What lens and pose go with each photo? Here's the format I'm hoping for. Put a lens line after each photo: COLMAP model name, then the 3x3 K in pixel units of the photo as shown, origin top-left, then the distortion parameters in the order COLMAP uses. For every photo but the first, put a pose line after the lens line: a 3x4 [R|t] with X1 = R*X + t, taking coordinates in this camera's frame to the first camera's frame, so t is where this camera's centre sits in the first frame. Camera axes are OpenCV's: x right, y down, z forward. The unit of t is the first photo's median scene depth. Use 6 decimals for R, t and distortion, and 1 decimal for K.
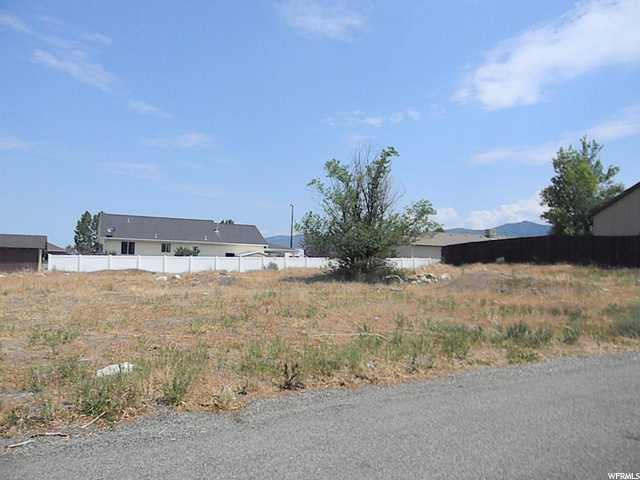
lens RADIAL K [[524.9, 0, 316.4], [0, 524.9, 240.3], [0, 0, 1]] dist [0.004177, 0.002434]
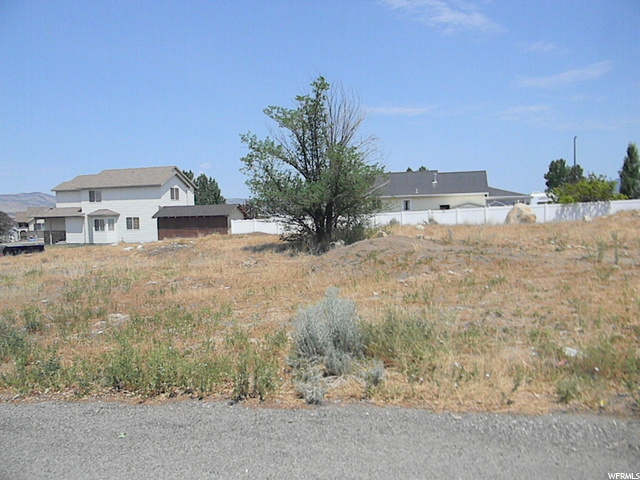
lens RADIAL K [[528.9, 0, 320.0], [0, 528.9, 240.0], [0, 0, 1]] dist [0.001319, -0.014763]
pose [[0.755836, -0.014906, -0.654591, 0.357457], [0.079270, 0.994470, 0.068885, 0.005498], [0.649945, -0.103955, 0.752838, 0.201720]]
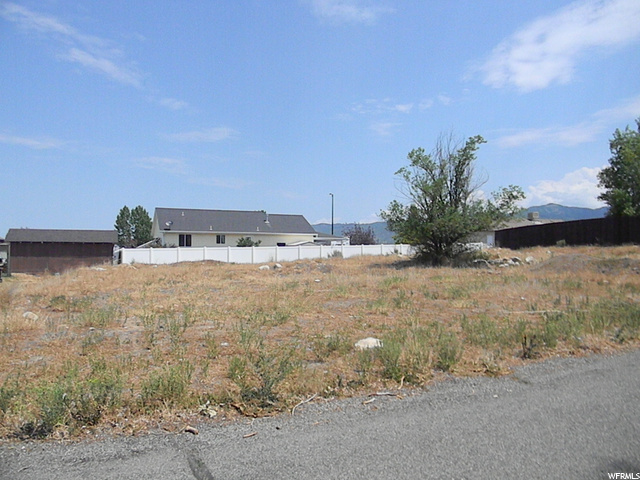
lens RADIAL K [[522.2, 0, 310.6], [0, 522.2, 241.3], [0, 0, 1]] dist [0.000332, -0.011441]
pose [[0.998440, -0.025669, -0.049580, -0.073277], [0.026851, 0.999367, 0.023332, -0.000844], [0.048950, -0.024626, 0.998498, -0.021475]]
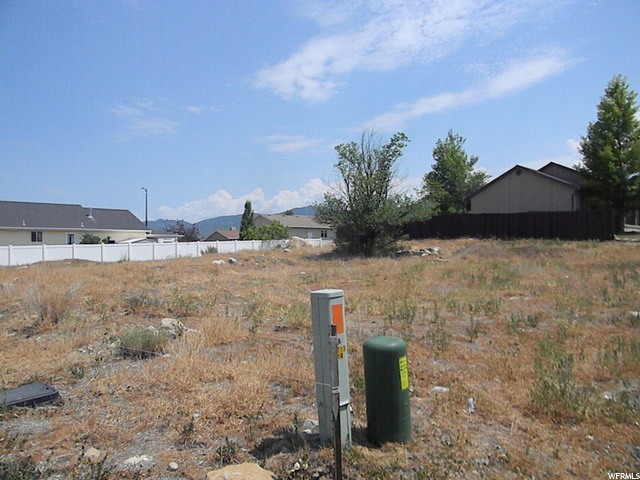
lens RADIAL K [[522.2, 0, 310.6], [0, 522.2, 241.3], [0, 0, 1]] dist [0.000332, -0.011441]
pose [[0.923621, -0.034899, 0.381715, -0.245956], [0.023207, 0.999111, 0.035192, 0.002939], [-0.382604, -0.023646, 0.923610, 0.035584]]
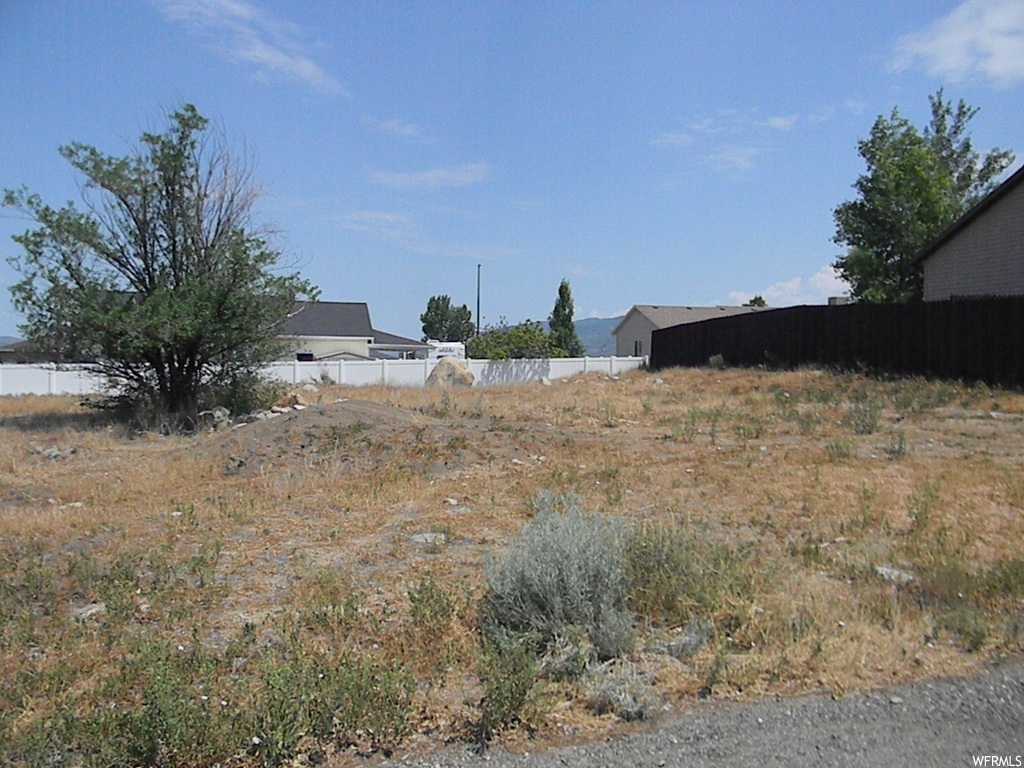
lens RADIAL K [[846.2, 0, 512.0], [0, 846.2, 384.0], [0, 0, 1]] dist [0.001319, -0.014763]
pose [[0.984025, -0.011795, -0.177640, 0.278339], [0.023465, 0.997691, 0.063740, 0.005115], [0.176478, -0.066890, 0.982029, 0.190654]]
